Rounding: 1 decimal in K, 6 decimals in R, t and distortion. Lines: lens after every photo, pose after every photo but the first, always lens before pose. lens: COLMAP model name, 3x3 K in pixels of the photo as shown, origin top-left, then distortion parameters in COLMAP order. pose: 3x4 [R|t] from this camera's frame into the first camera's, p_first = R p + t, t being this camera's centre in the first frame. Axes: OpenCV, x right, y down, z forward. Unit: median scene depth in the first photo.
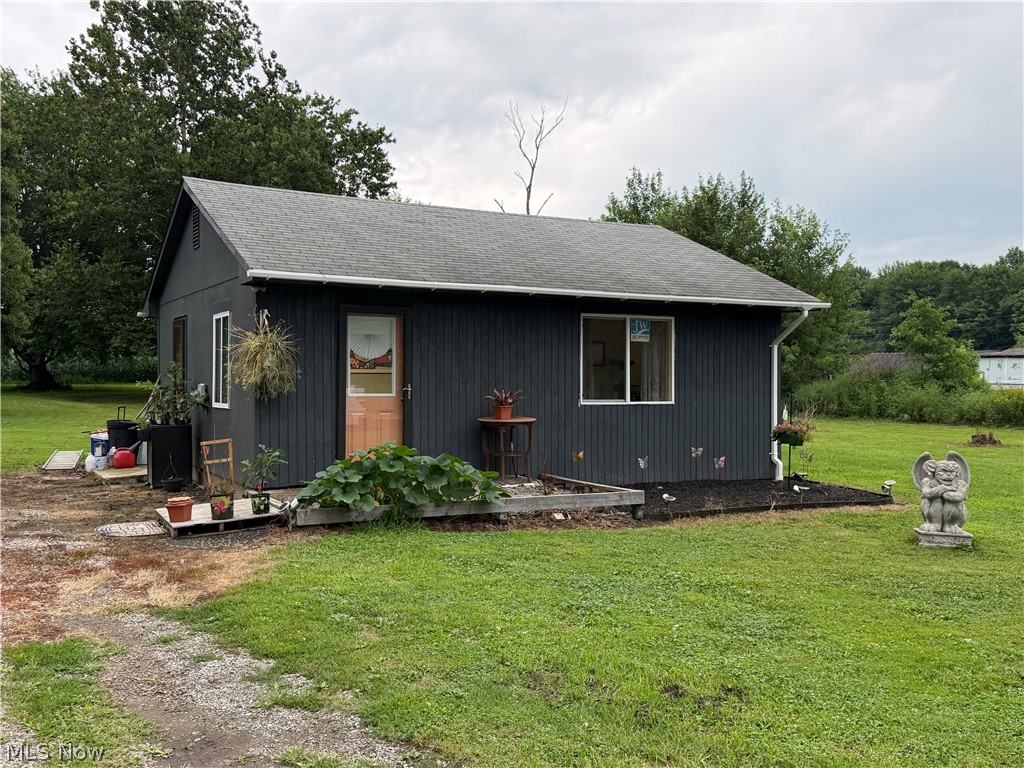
lens RADIAL K [[1038.1, 0, 512.0], [0, 1038.1, 384.0], [0, 0, 1]] dist [0.102138, -0.003887]
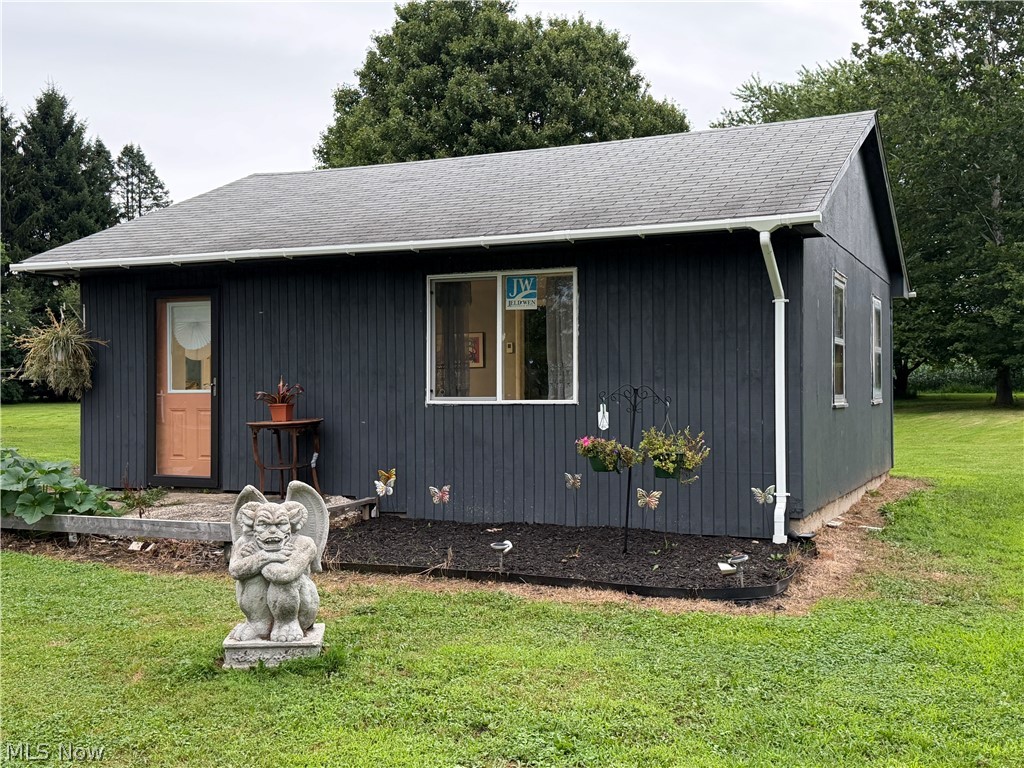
lens RADIAL K [[1114.1, 0, 512.0], [0, 1114.1, 384.0], [0, 0, 1]] dist [0.018256, 0.004897]
pose [[0.625463, -0.013093, -0.780144, 0.696335], [0.005904, 0.999910, -0.012048, 0.015787], [0.780232, 0.002930, 0.625484, 0.567155]]
